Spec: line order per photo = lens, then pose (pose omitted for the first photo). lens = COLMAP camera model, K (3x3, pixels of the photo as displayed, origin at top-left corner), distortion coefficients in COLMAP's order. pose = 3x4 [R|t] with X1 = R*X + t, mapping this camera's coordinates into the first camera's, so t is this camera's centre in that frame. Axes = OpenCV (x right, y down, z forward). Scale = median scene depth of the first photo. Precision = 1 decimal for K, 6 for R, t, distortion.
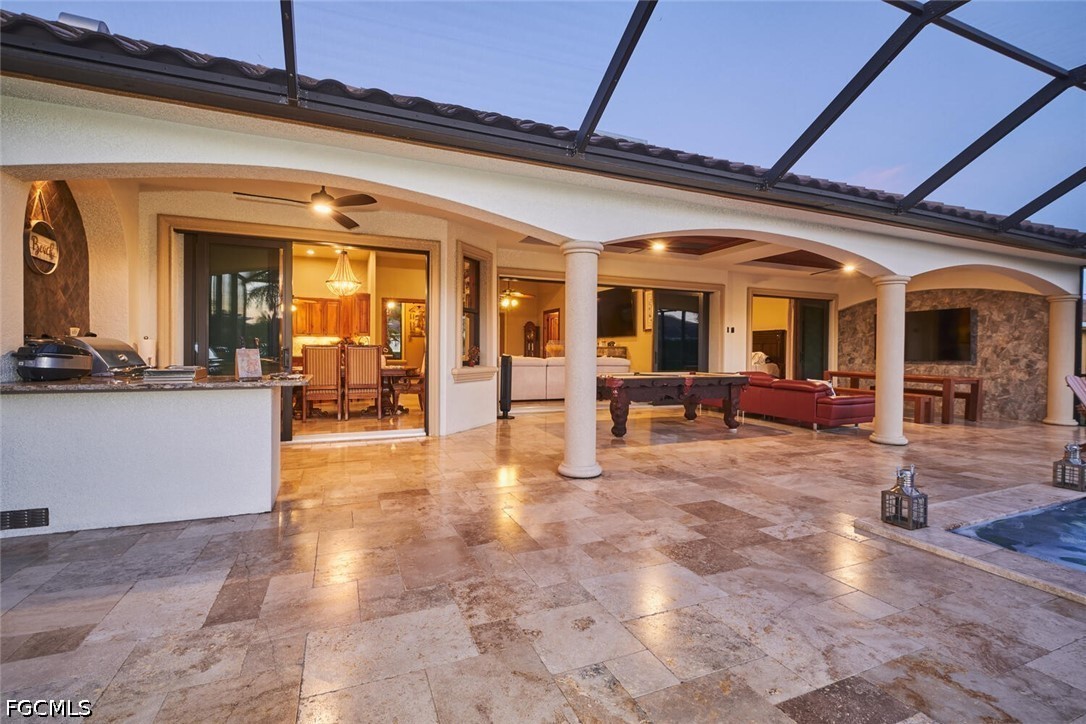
lens RADIAL K [[479.7, 0, 539.7], [0, 479.7, 351.4], [0, 0, 1]] dist [-0.003429, -0.001094]
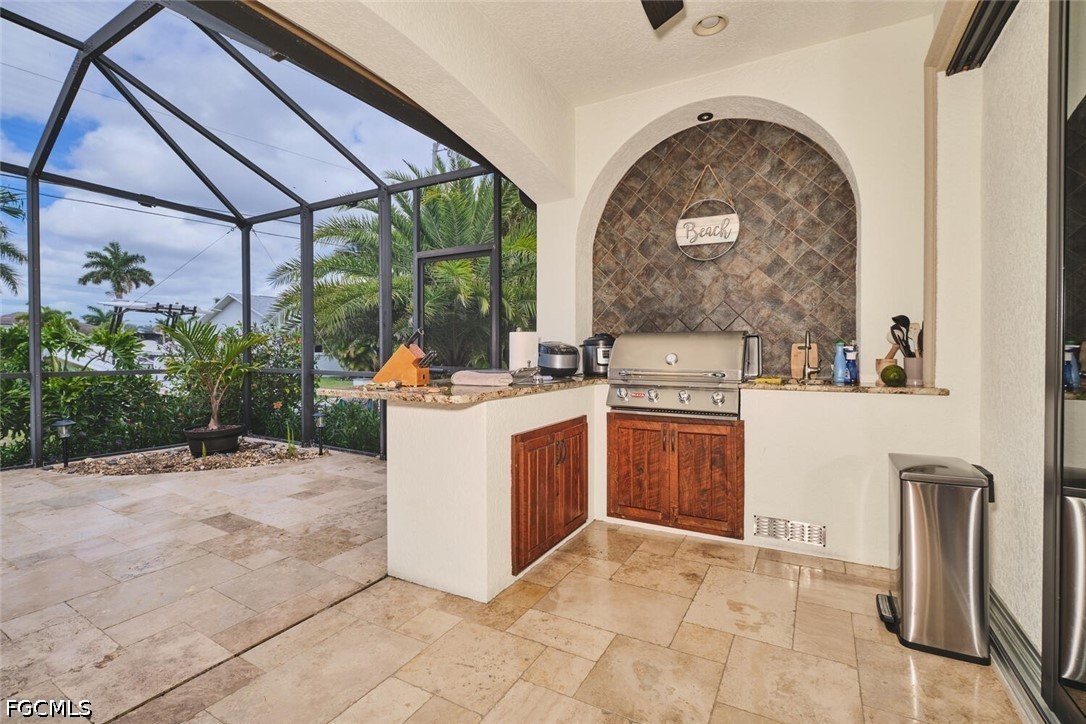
lens RADIAL K [[479.7, 0, 539.7], [0, 479.7, 351.4], [0, 0, 1]] dist [-0.003429, -0.001094]
pose [[-0.788057, -0.008517, -0.615543, -0.460226], [-0.009023, 0.999957, -0.002284, 0.013045], [0.615536, 0.003754, -0.788100, 2.587095]]
